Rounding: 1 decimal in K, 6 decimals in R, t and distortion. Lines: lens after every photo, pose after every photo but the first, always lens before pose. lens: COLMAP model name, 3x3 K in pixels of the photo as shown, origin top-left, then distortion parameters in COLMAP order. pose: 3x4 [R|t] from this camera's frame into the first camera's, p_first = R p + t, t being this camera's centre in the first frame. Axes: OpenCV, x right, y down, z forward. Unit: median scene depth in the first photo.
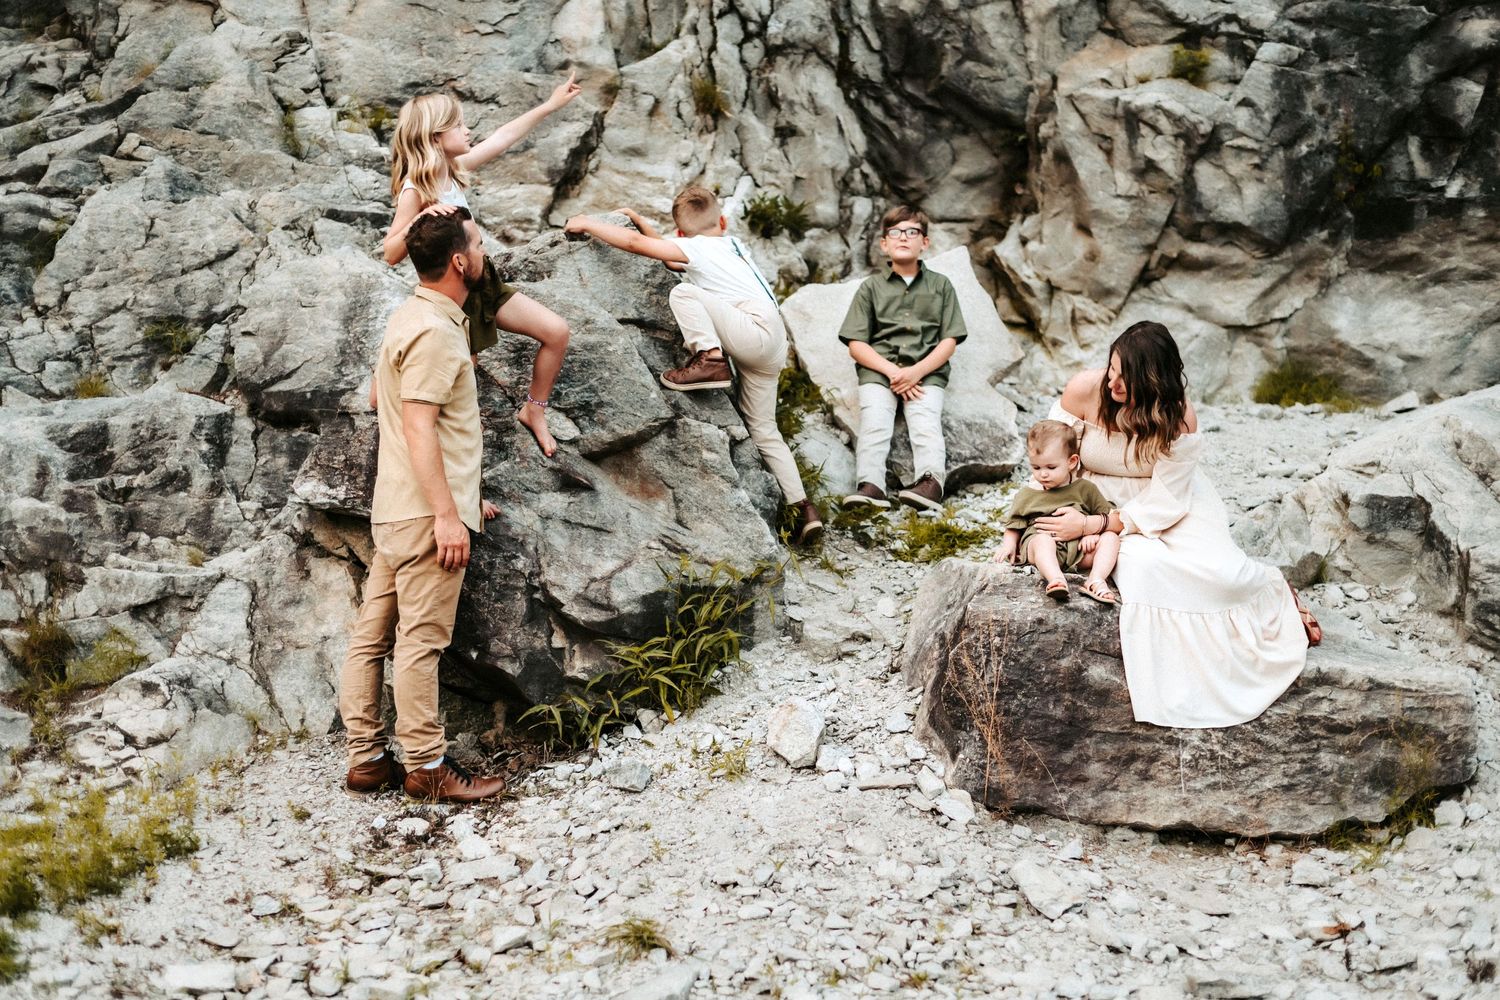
lens RADIAL K [[2156.3, 0, 748.0], [0, 2156.3, 506.2], [0, 0, 1]] dist [-0.024141, 0.000000]
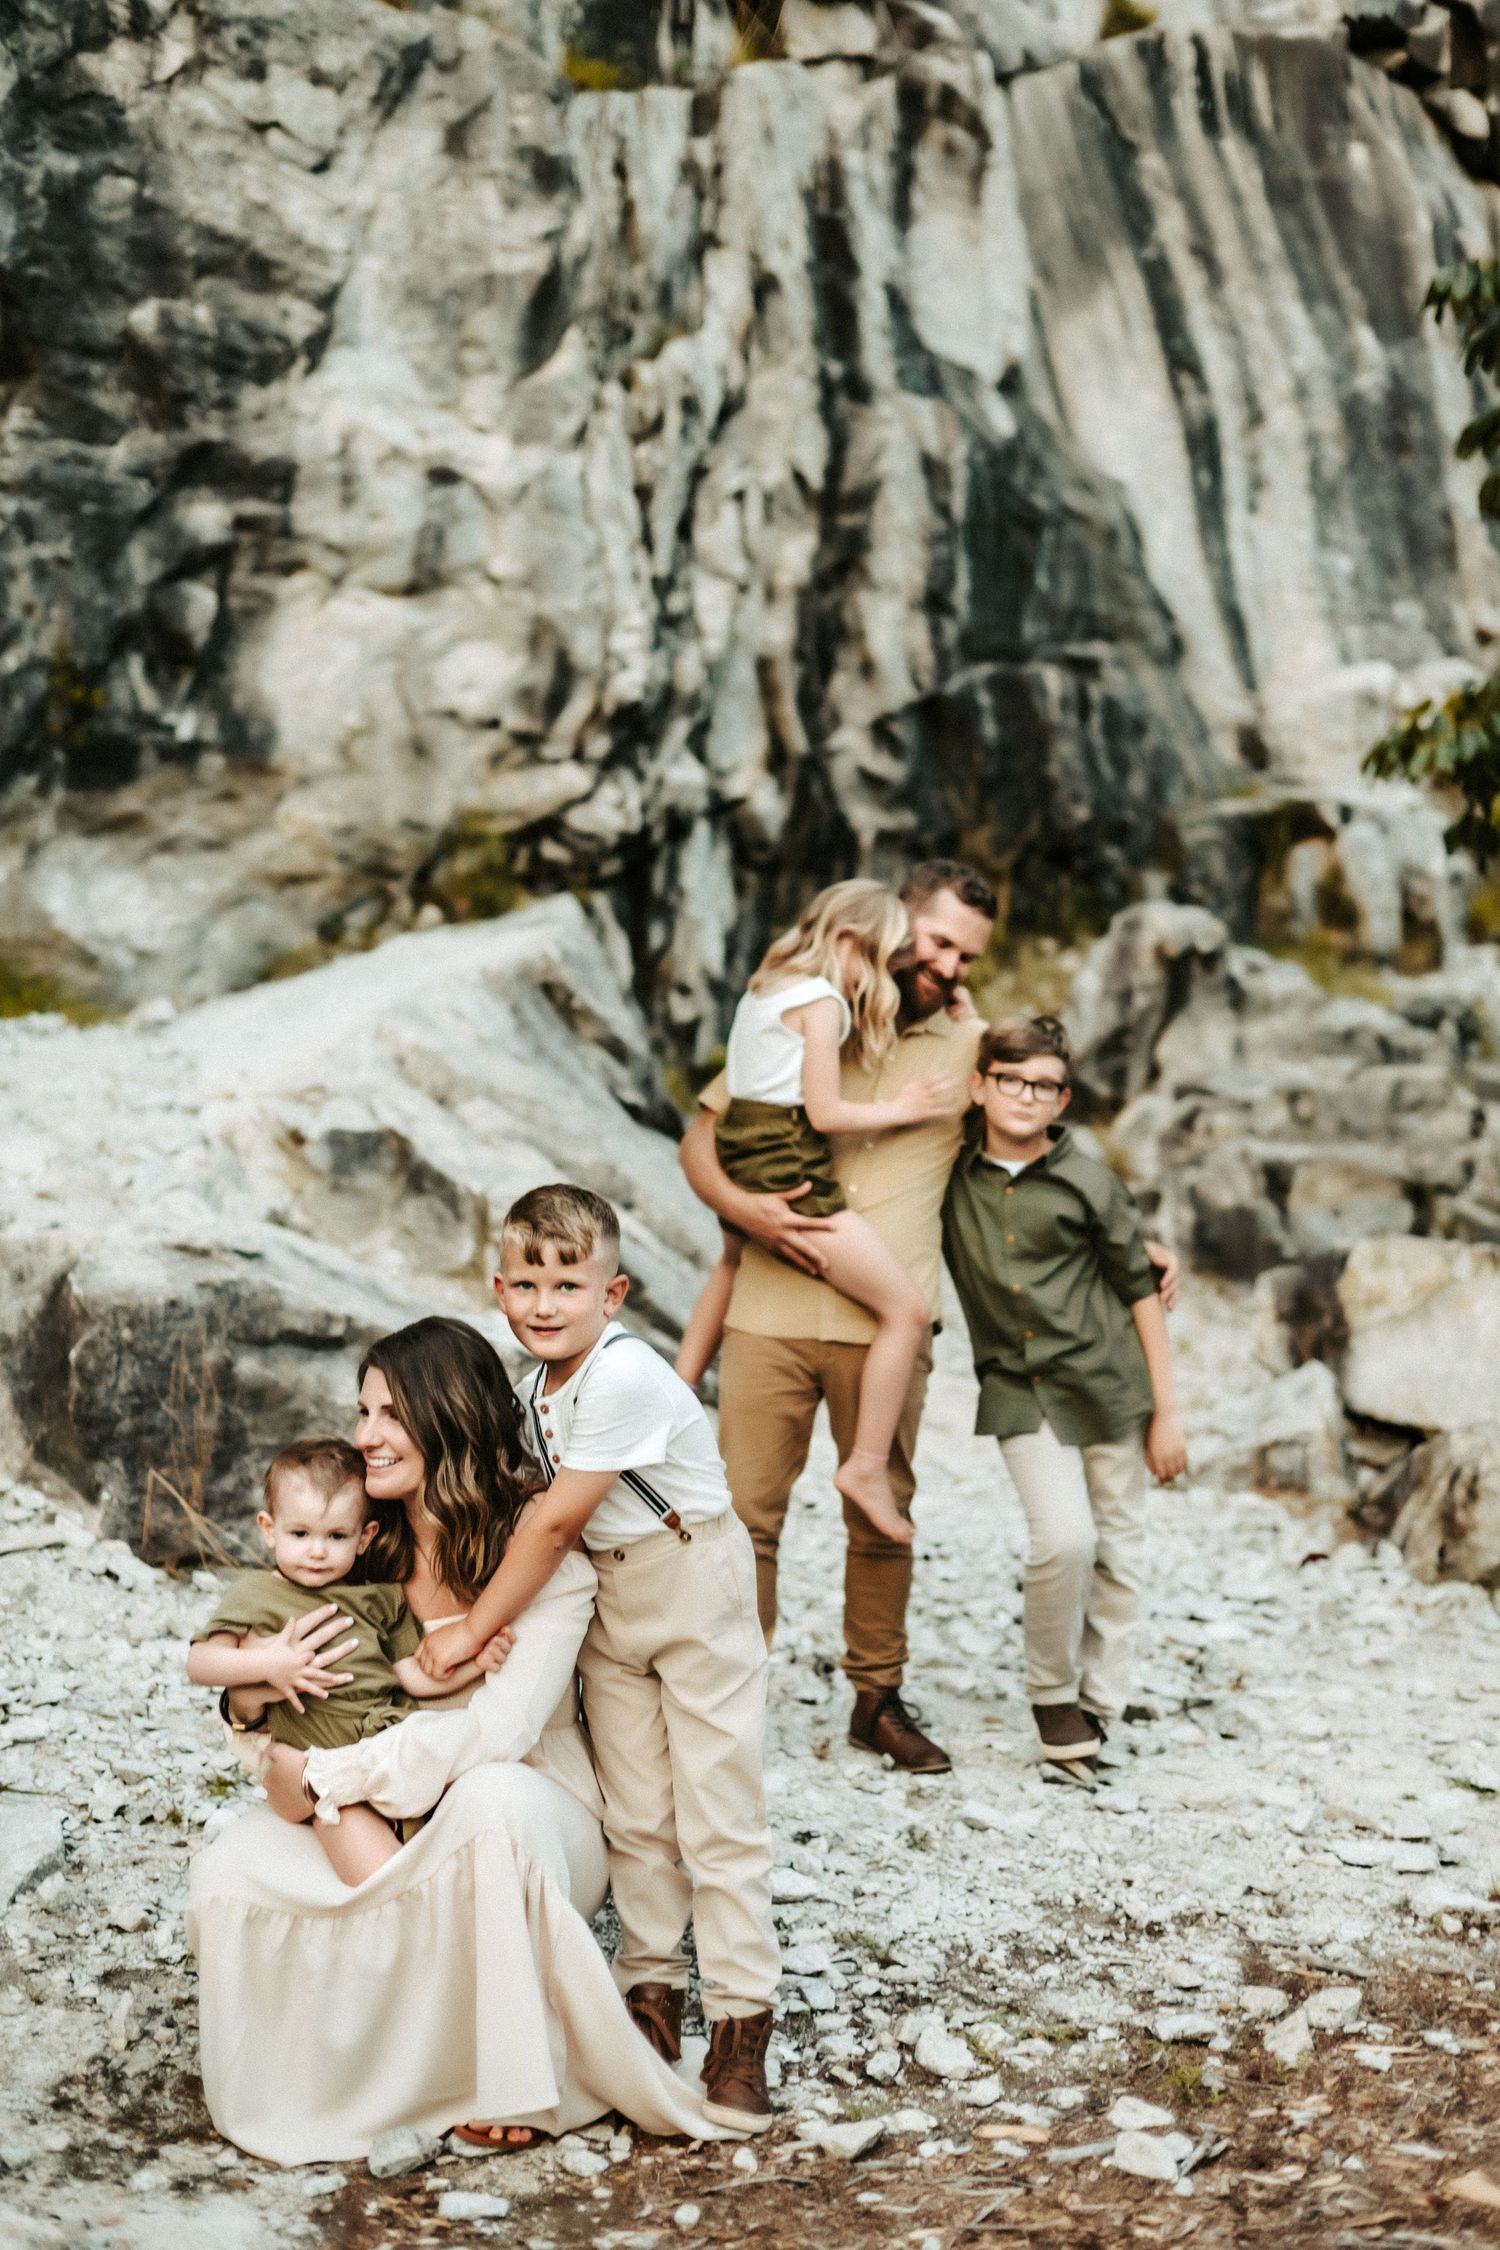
lens RADIAL K [[3234.4, 0, 752.1], [0, 3234.4, 1127.0], [0, 0, 1]] dist [-0.024141, 0.000000]
pose [[0.759719, -0.030403, 0.649541, -0.356041], [0.042717, 0.999082, -0.003199, 0.004535], [-0.648847, 0.030176, 0.760320, 0.029651]]
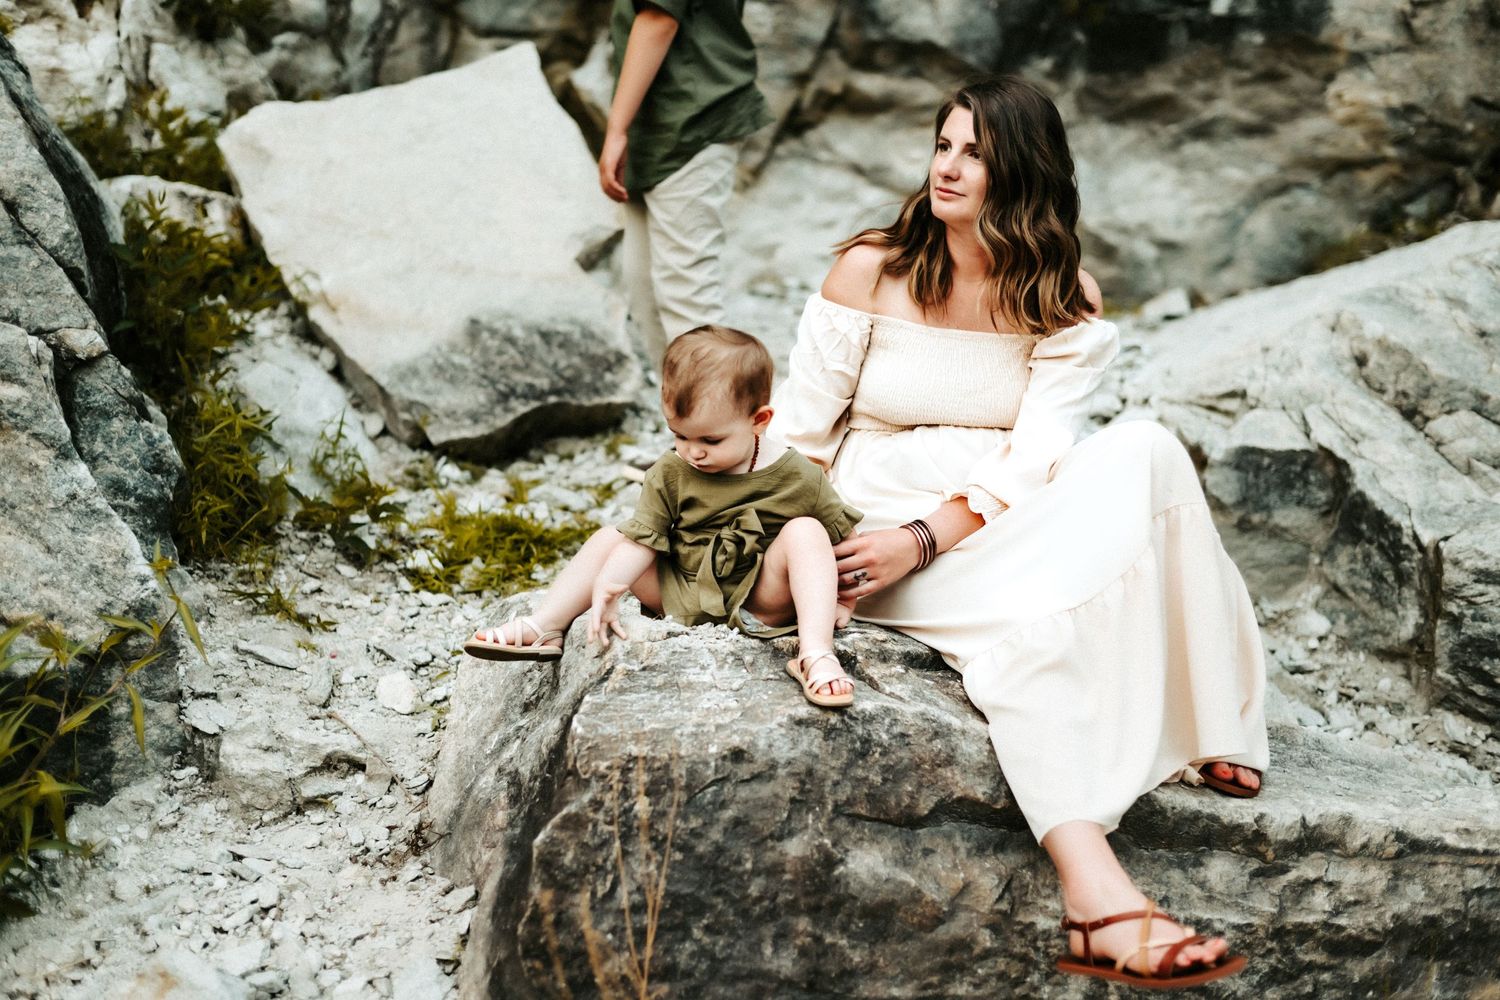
lens RADIAL K [[2156.3, 0, 741.1], [0, 2156.3, 496.3], [0, 0, 1]] dist [-0.024141, 0.000000]
pose [[0.978853, -0.020905, 0.203495, 0.039614], [0.016305, 0.999573, 0.024255, -0.008589], [-0.203915, -0.020424, 0.978775, 0.474319]]
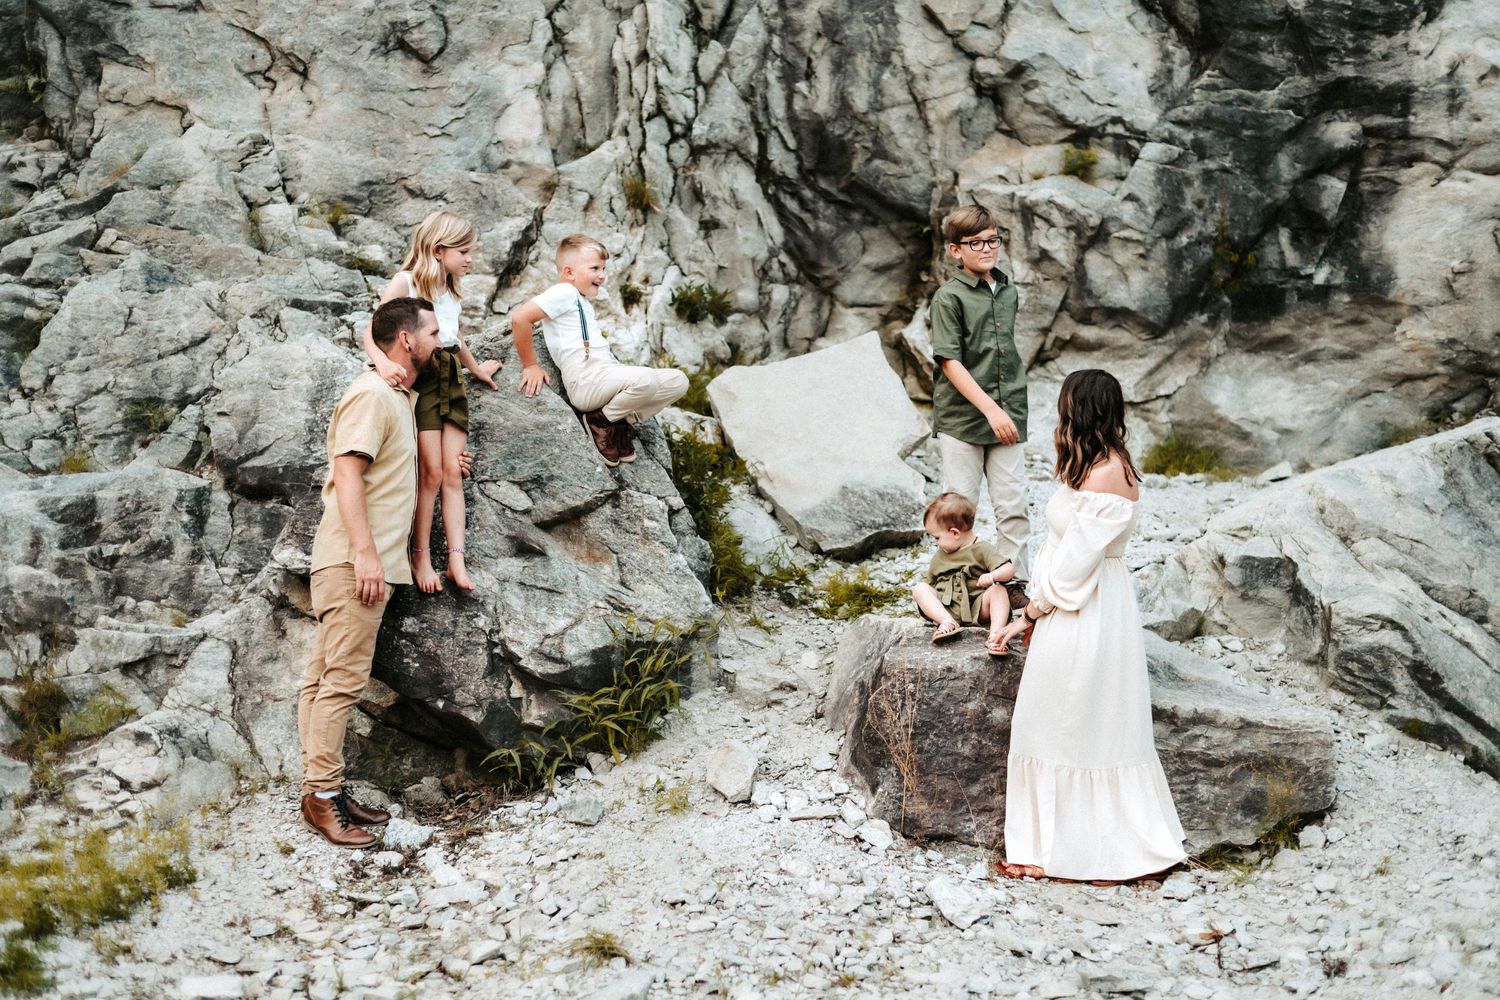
lens RADIAL K [[2156.3, 0, 750.9], [0, 2156.3, 489.7], [0, 0, 1]] dist [-0.024141, 0.000000]
pose [[0.998937, -0.004320, 0.045891, -0.015727], [0.006154, 0.999185, -0.039896, 0.003400], [-0.045681, 0.040136, 0.998149, -0.101011]]
